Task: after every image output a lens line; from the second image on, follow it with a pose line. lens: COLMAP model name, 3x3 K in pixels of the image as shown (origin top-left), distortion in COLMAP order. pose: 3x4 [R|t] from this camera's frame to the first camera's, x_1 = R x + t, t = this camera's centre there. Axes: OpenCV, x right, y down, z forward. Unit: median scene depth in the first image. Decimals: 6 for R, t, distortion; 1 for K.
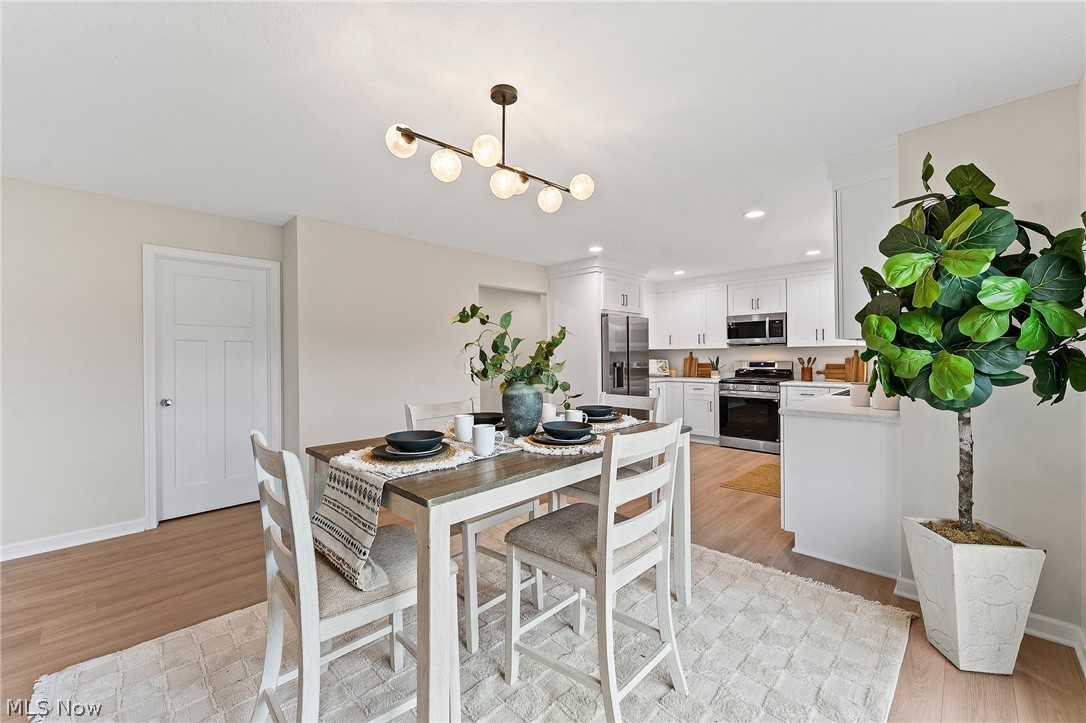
lens RADIAL K [[436.0, 0, 543.5], [0, 436.0, 353.9], [0, 0, 1]] dist [-0.000802, 0.000378]
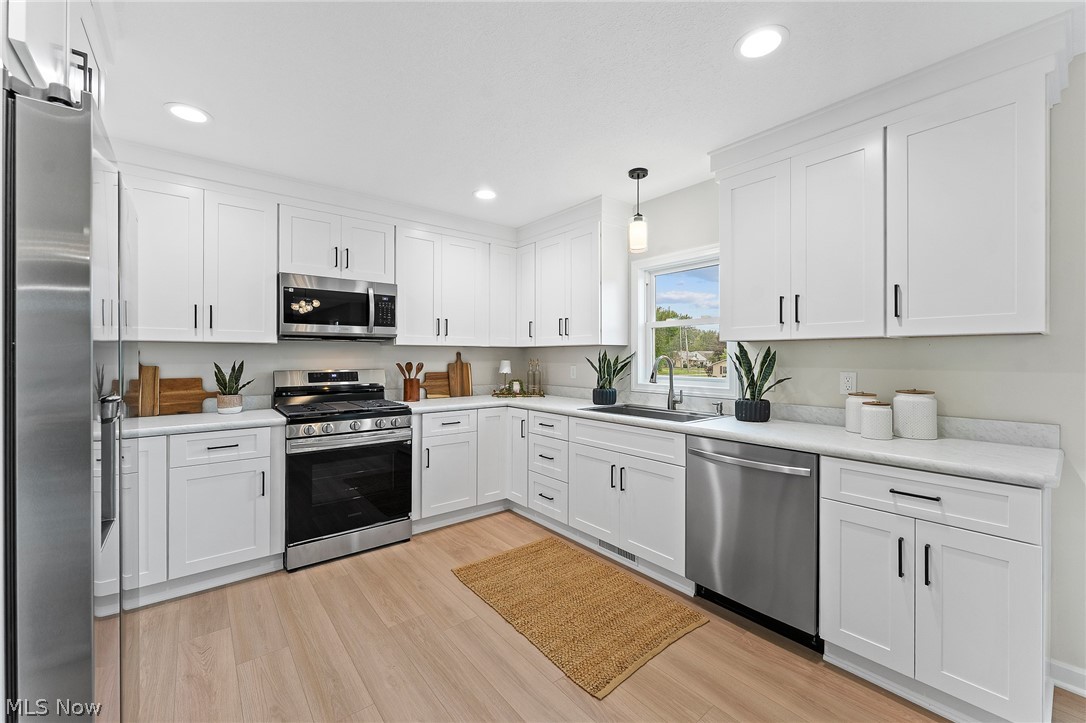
lens RADIAL K [[436.0, 0, 543.5], [0, 436.0, 353.9], [0, 0, 1]] dist [-0.000802, 0.000378]
pose [[0.120405, 0.013110, 0.992638, 0.008726], [-0.007102, 0.999899, -0.012344, 0.001861], [-0.992699, -0.005564, 0.120486, 0.712037]]
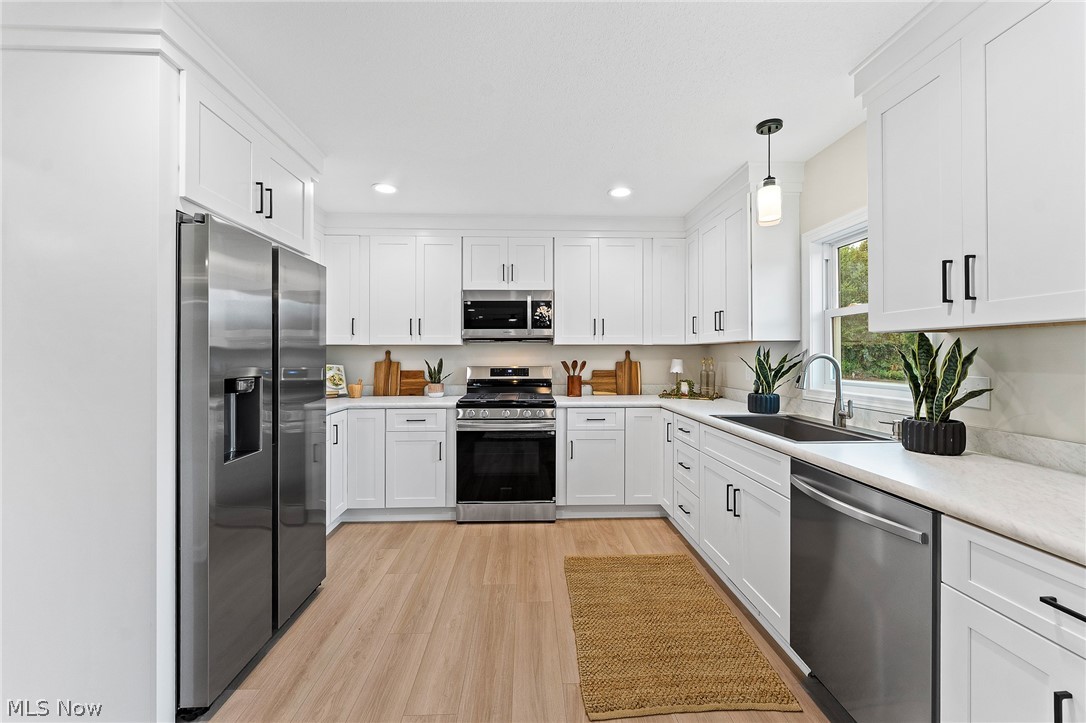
lens RADIAL K [[436.0, 0, 543.5], [0, 436.0, 353.9], [0, 0, 1]] dist [-0.000802, 0.000378]
pose [[0.685758, 0.009790, 0.727764, 0.079646], [-0.008867, 0.999948, -0.005096, 0.001121], [-0.727776, -0.002959, 0.685809, 0.553804]]
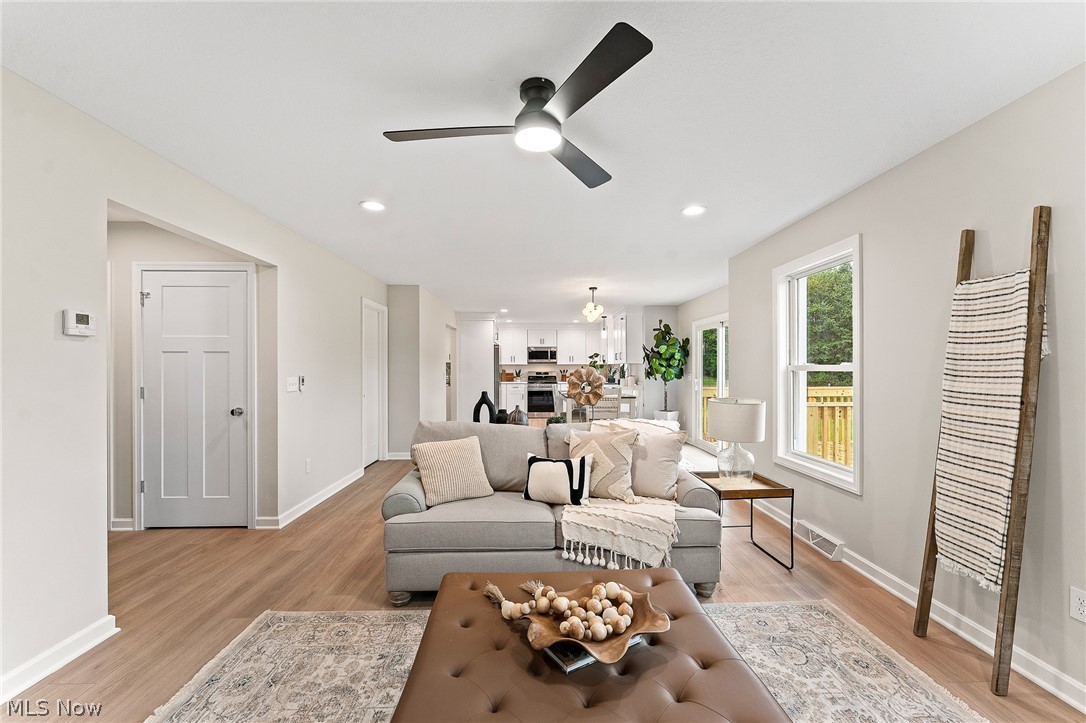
lens RADIAL K [[436.0, 0, 543.5], [0, 436.0, 353.9], [0, 0, 1]] dist [-0.000802, 0.000378]
pose [[0.695914, 0.031897, 0.717416, -0.888153], [-0.010161, 0.999350, -0.034575, 0.005300], [-0.718053, 0.016772, 0.695786, -0.334096]]
